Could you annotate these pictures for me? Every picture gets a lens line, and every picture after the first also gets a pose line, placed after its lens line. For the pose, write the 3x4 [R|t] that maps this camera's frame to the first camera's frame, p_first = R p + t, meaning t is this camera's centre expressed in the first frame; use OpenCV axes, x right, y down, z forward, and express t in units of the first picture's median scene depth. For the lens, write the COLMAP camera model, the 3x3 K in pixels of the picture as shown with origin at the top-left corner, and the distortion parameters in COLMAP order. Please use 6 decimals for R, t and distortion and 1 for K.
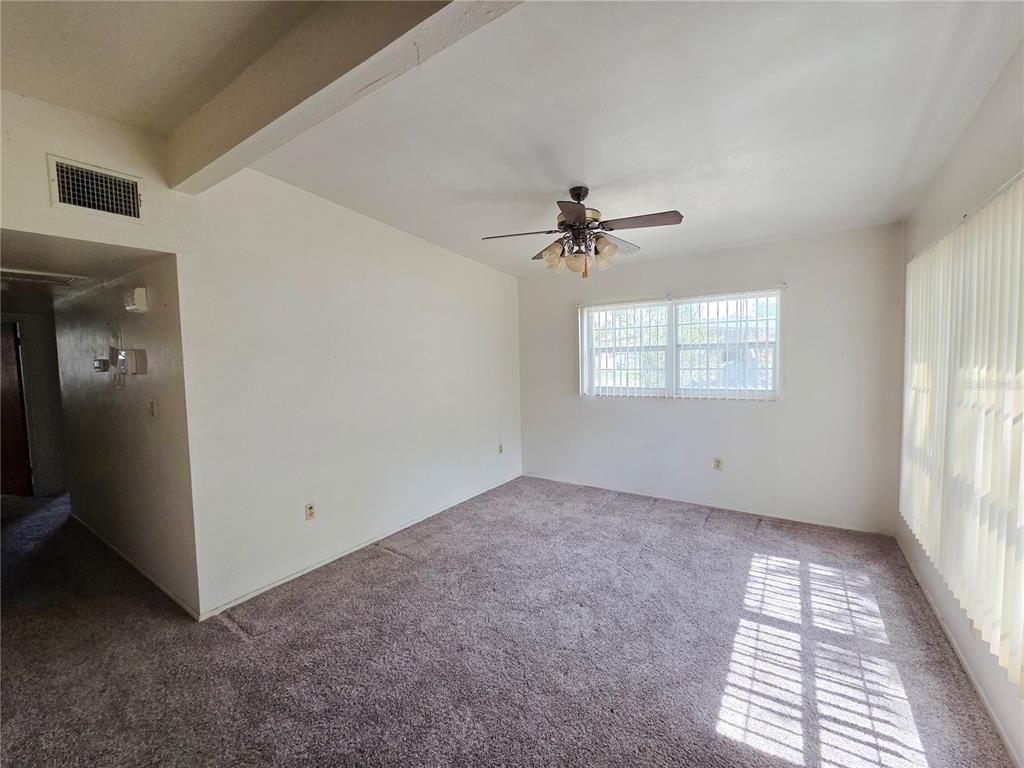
lens RADIAL K [[420.8, 0, 509.6], [0, 420.8, 379.6], [0, 0, 1]] dist [0.002521, 0.000170]
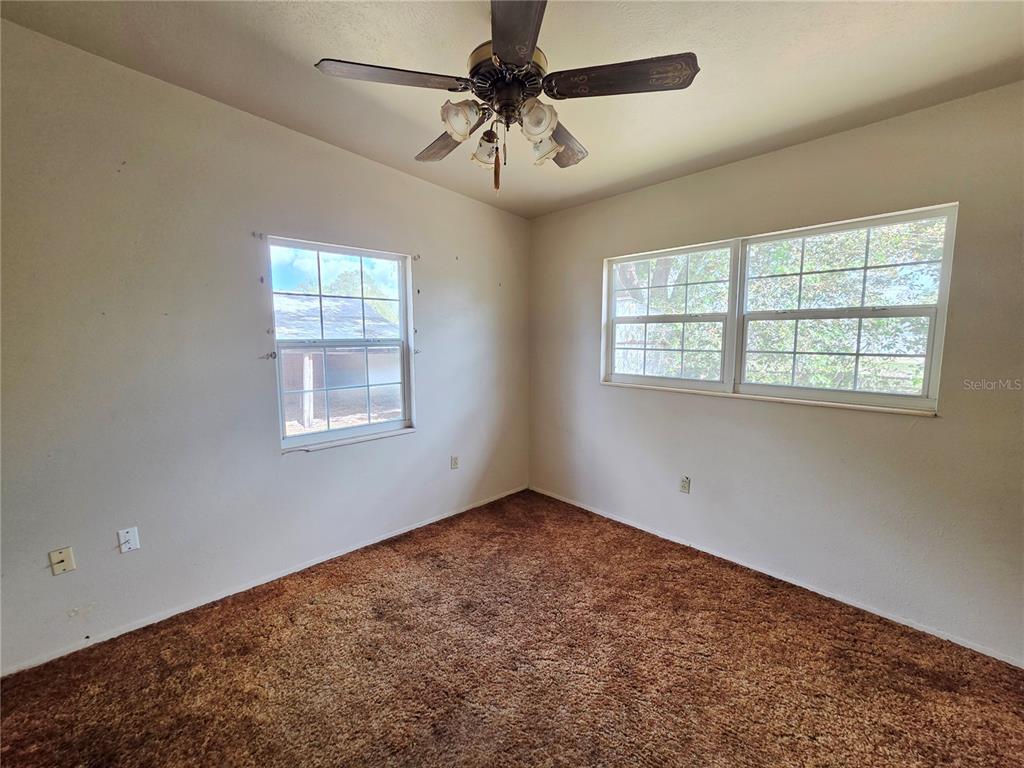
lens RADIAL K [[420.8, 0, 509.6], [0, 420.8, 379.6], [0, 0, 1]] dist [0.002521, 0.000170]
pose [[0.976577, 0.043218, -0.210785, 0.199488], [-0.029633, 0.997300, 0.067191, -0.017413], [0.213120, -0.059371, 0.975220, 0.327455]]
